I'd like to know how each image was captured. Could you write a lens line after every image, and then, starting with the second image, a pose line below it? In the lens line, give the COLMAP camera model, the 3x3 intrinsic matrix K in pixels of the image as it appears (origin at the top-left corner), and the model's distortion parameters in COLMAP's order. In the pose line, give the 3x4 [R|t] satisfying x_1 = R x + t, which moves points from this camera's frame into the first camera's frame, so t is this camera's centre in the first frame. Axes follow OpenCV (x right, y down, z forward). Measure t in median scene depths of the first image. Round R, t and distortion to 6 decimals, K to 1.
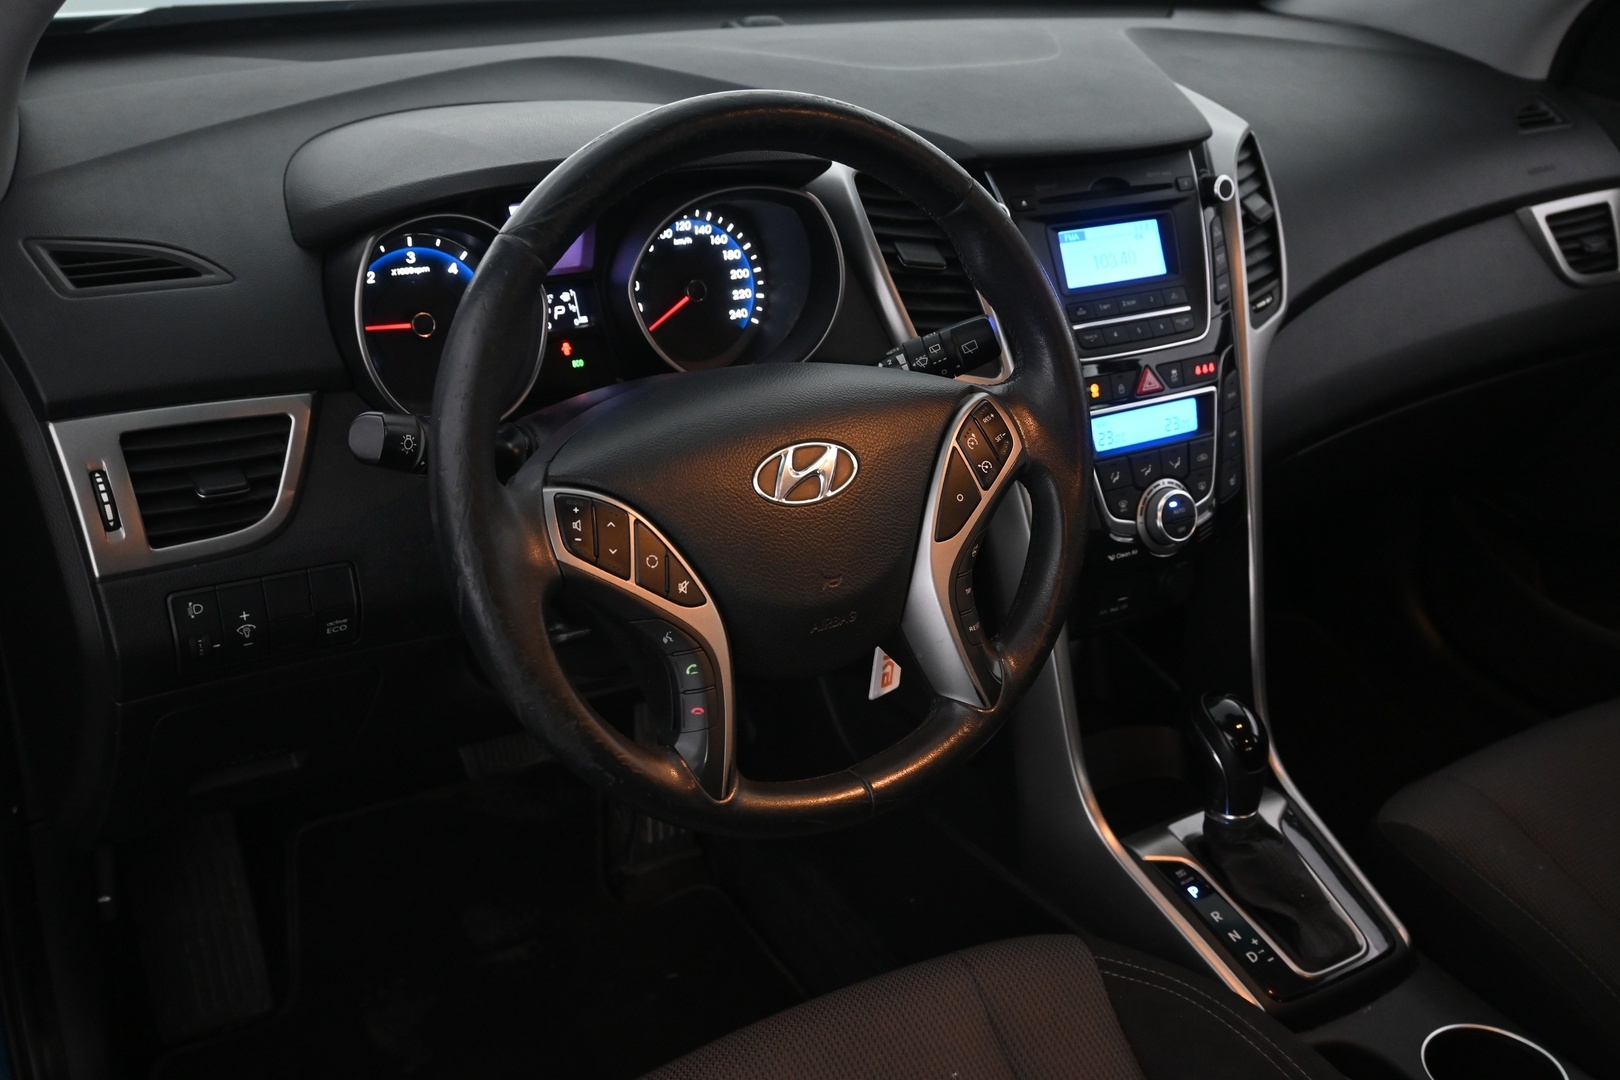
lens RADIAL K [[1545.0, 0, 809.0], [0, 1545.0, 542.7], [0, 0, 1]] dist [-0.010785, 0.000000]
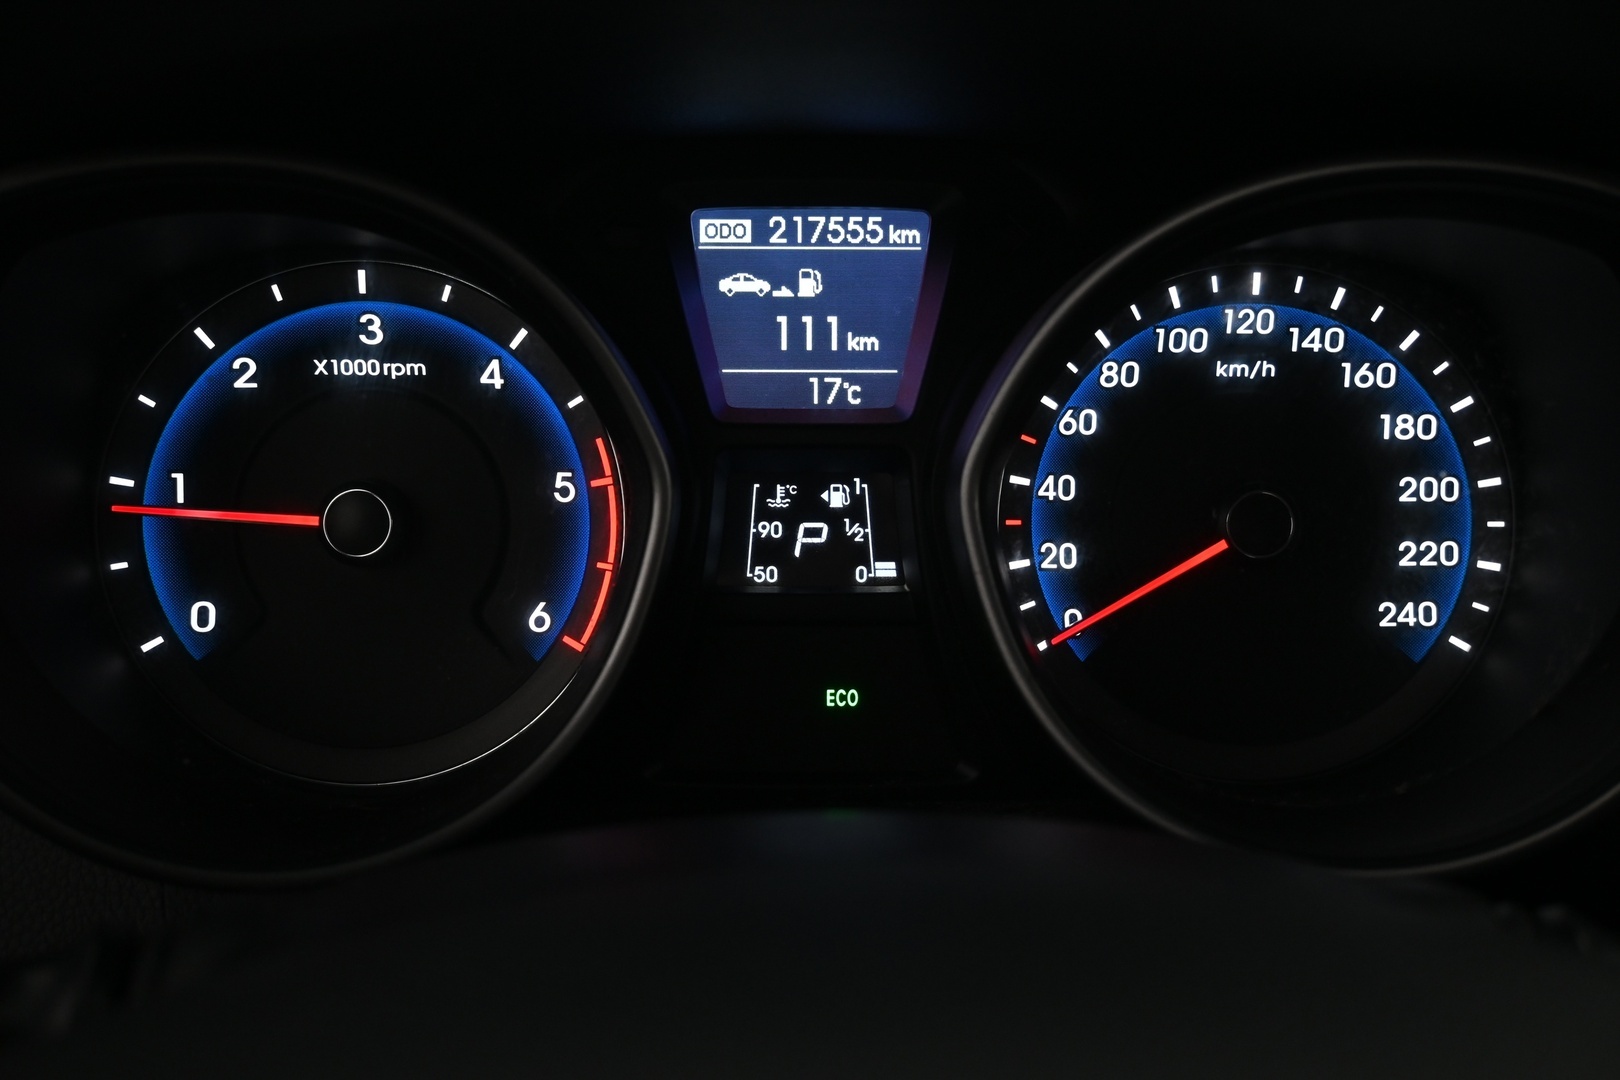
lens RADIAL K [[1863.0, 0, 811.0], [0, 1863.0, 542.2], [0, 0, 1]] dist [-0.024605, 0.000000]
pose [[0.867417, 0.111856, -0.484846, 0.031679], [-0.186296, 0.976539, -0.108003, -0.103190], [0.461390, 0.184008, 0.867905, 0.639531]]
